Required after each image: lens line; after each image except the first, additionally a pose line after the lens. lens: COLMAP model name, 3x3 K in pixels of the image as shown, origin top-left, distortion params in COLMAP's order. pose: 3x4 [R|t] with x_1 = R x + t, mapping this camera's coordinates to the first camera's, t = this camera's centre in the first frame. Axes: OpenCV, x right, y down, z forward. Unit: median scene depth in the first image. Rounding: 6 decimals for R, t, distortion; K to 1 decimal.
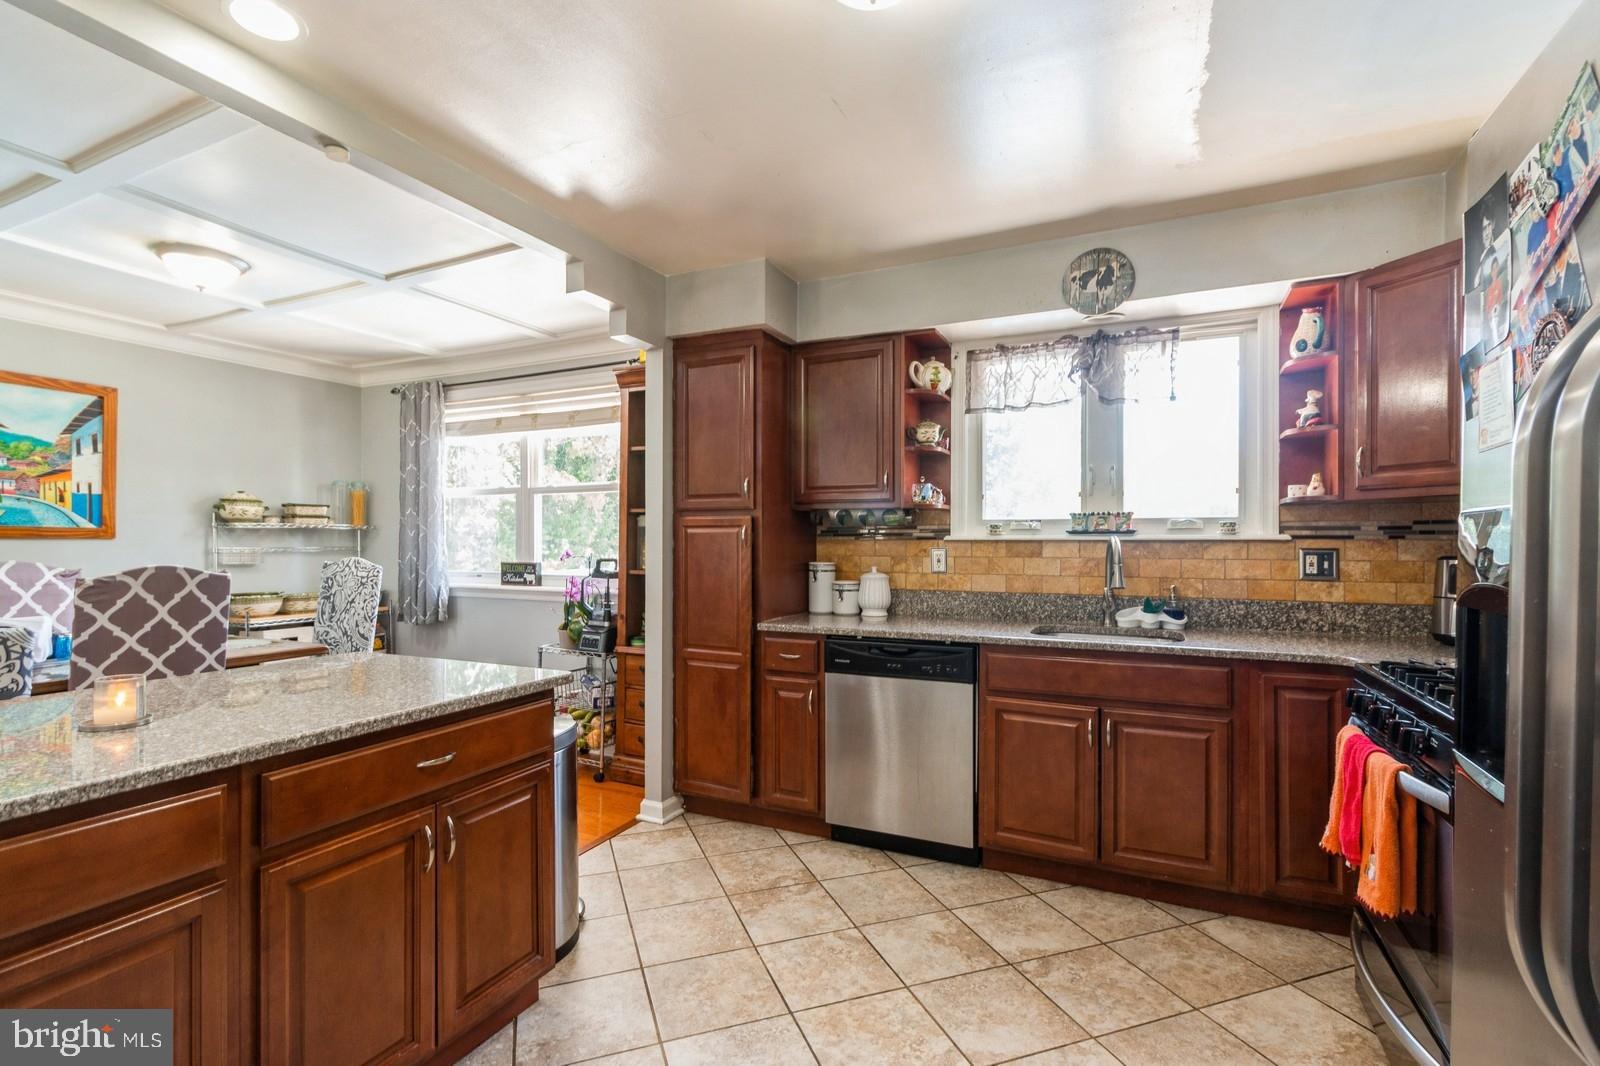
lens RADIAL K [[740.6, 0, 797.8], [0, 740.6, 530.8], [0, 0, 1]] dist [-0.001124, 0.000449]
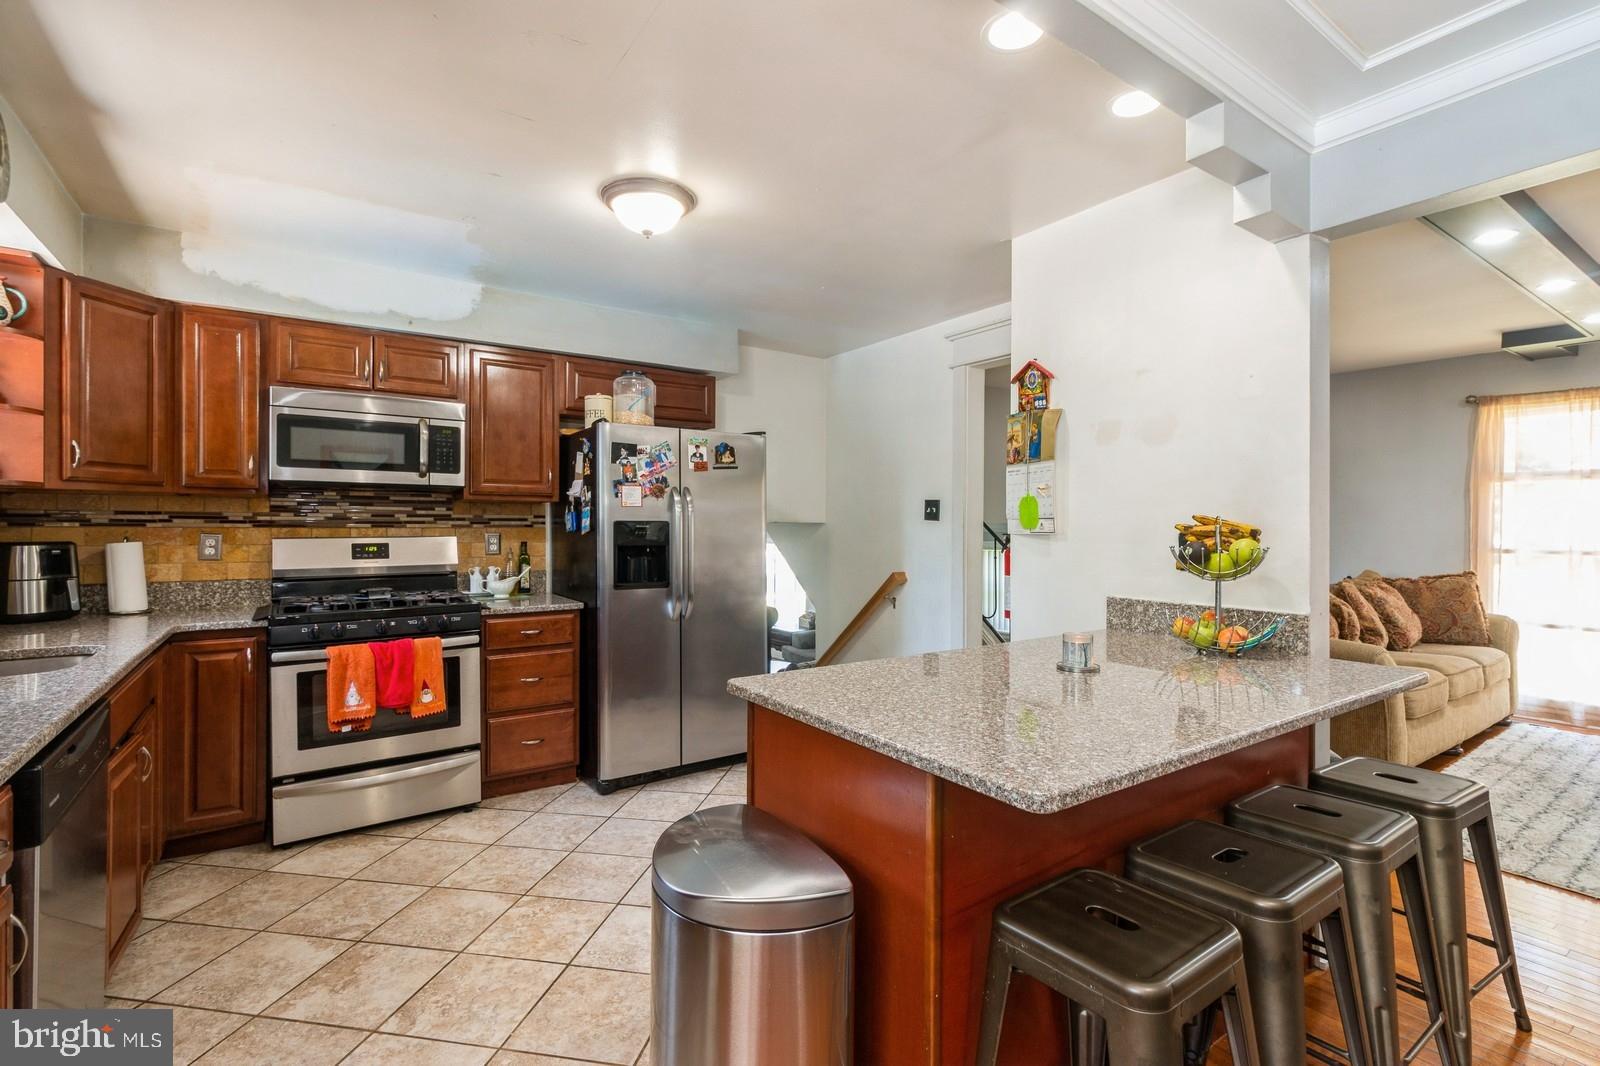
lens RADIAL K [[740.6, 0, 801.4], [0, 740.6, 529.1], [0, 0, 1]] dist [-0.001124, 0.000449]
pose [[-0.870476, -0.001720, 0.492208, -0.678833], [-0.008338, 0.999902, -0.011251, 0.018223], [-0.492140, -0.013898, -0.870405, 1.444113]]
